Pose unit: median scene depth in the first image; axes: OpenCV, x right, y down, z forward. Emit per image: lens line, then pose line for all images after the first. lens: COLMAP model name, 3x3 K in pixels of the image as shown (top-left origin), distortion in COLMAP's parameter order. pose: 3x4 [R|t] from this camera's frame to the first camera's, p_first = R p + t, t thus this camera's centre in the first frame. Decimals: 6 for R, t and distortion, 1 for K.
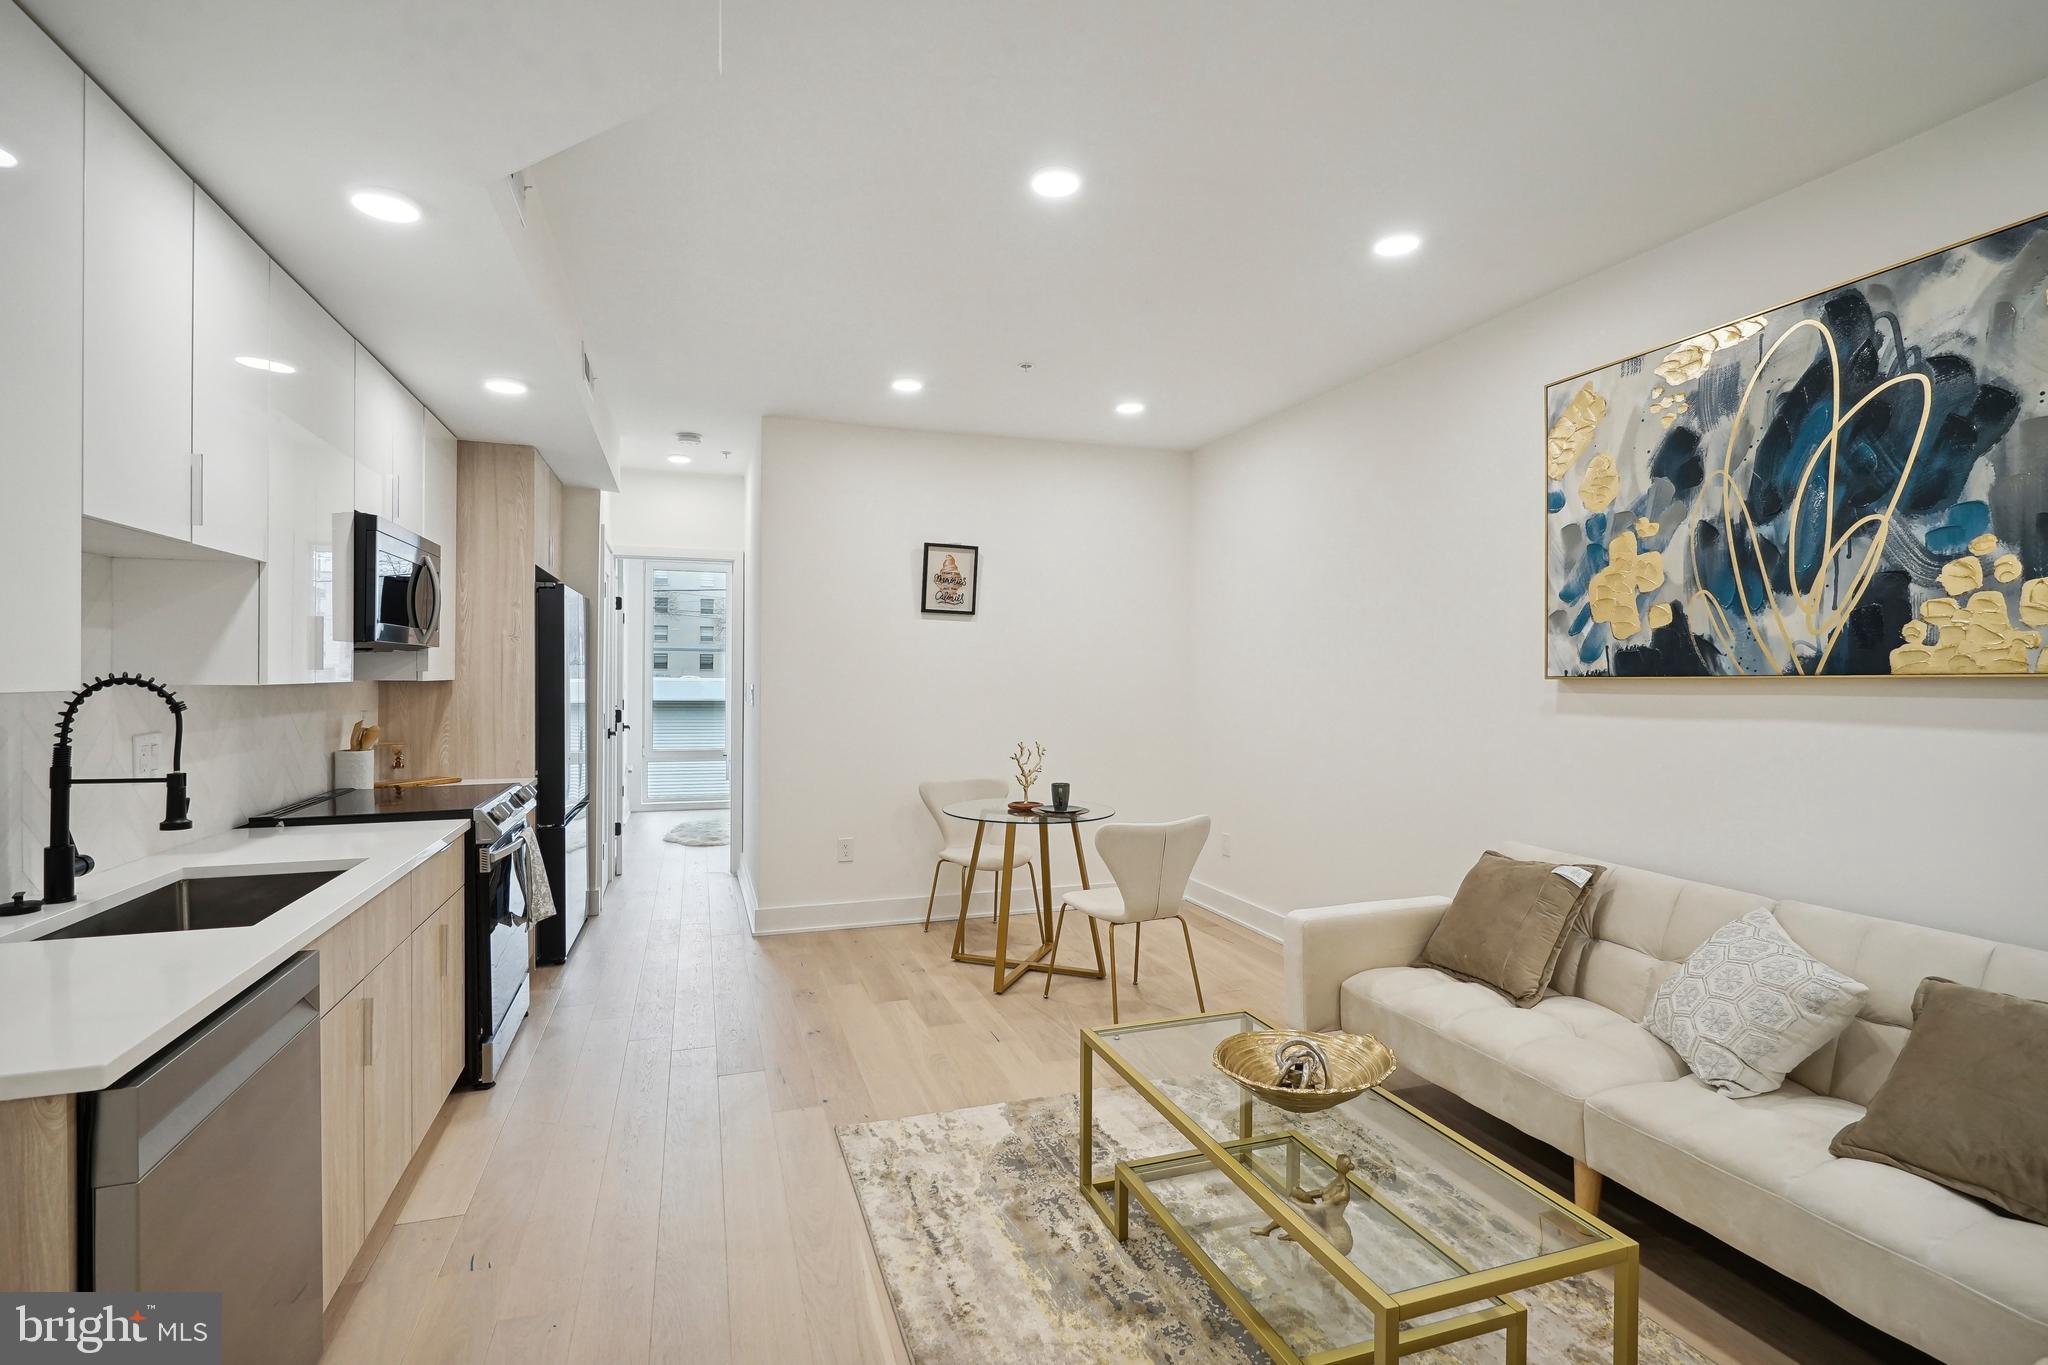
lens RADIAL K [[946.5, 0, 1005.5], [0, 946.5, 680.2], [0, 0, 1]] dist [-0.004016, 0.002240]
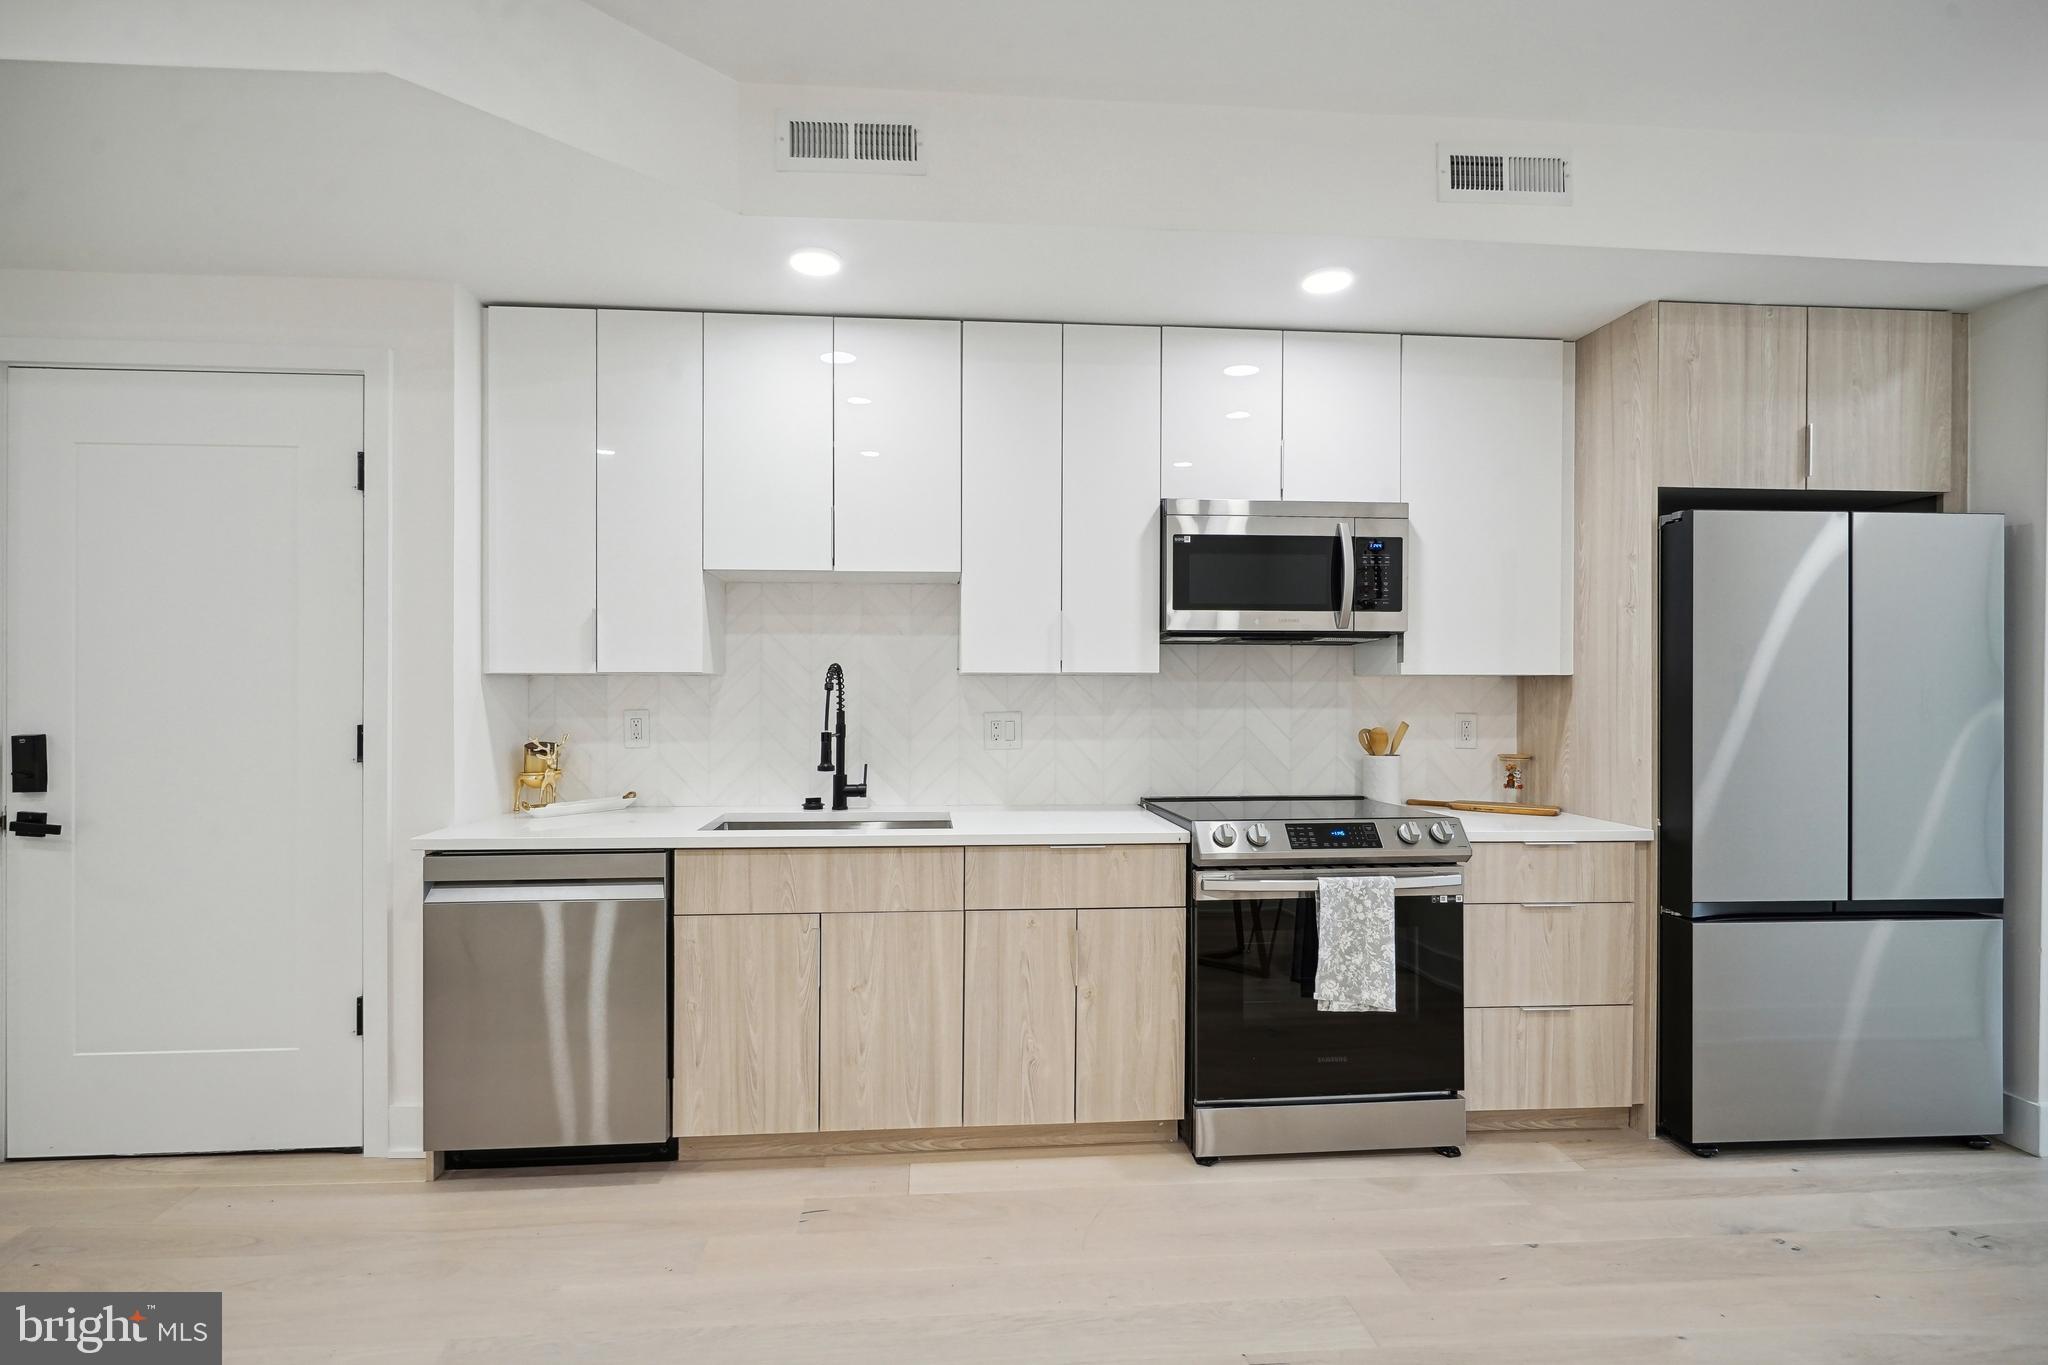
lens RADIAL K [[946.5, 0, 1004.1], [0, 946.5, 691.7], [0, 0, 1]] dist [-0.004016, 0.002240]
pose [[-0.244559, -0.004021, -0.969626, 0.316439], [-0.008723, 0.999960, -0.001946, 0.025691], [0.969595, 0.007982, -0.244585, 1.113160]]
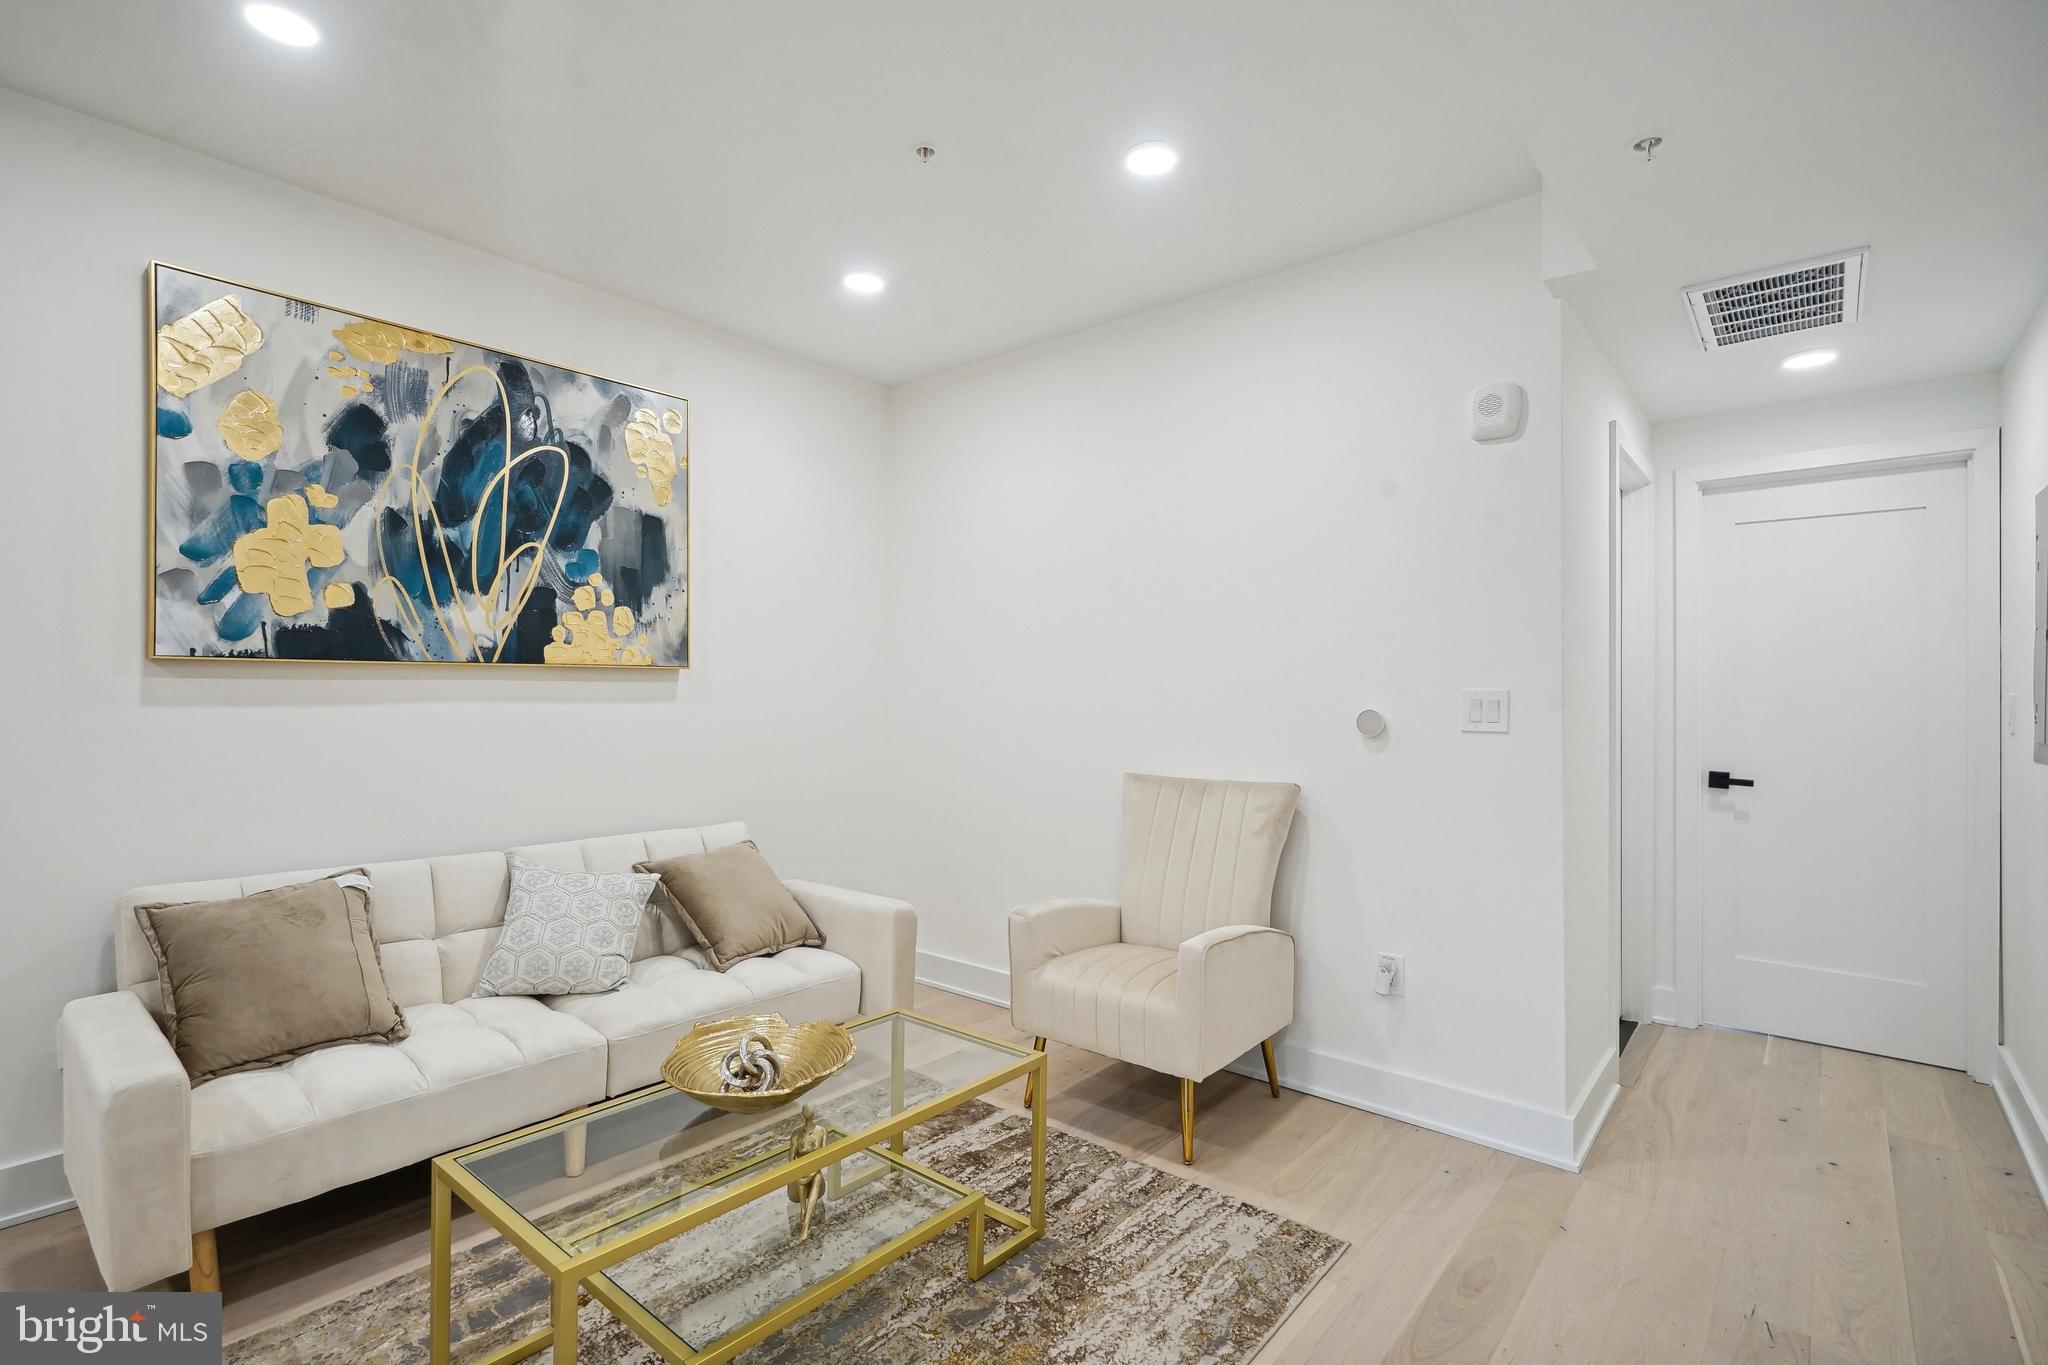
lens RADIAL K [[946.5, 0, 1012.2], [0, 946.5, 686.5], [0, 0, 1]] dist [-0.004016, 0.002240]
pose [[-0.519740, 0.000836, 0.854324, -0.460002], [-0.003721, 0.999988, -0.003243, 0.022942], [-0.854316, -0.004865, -0.519730, 0.920278]]
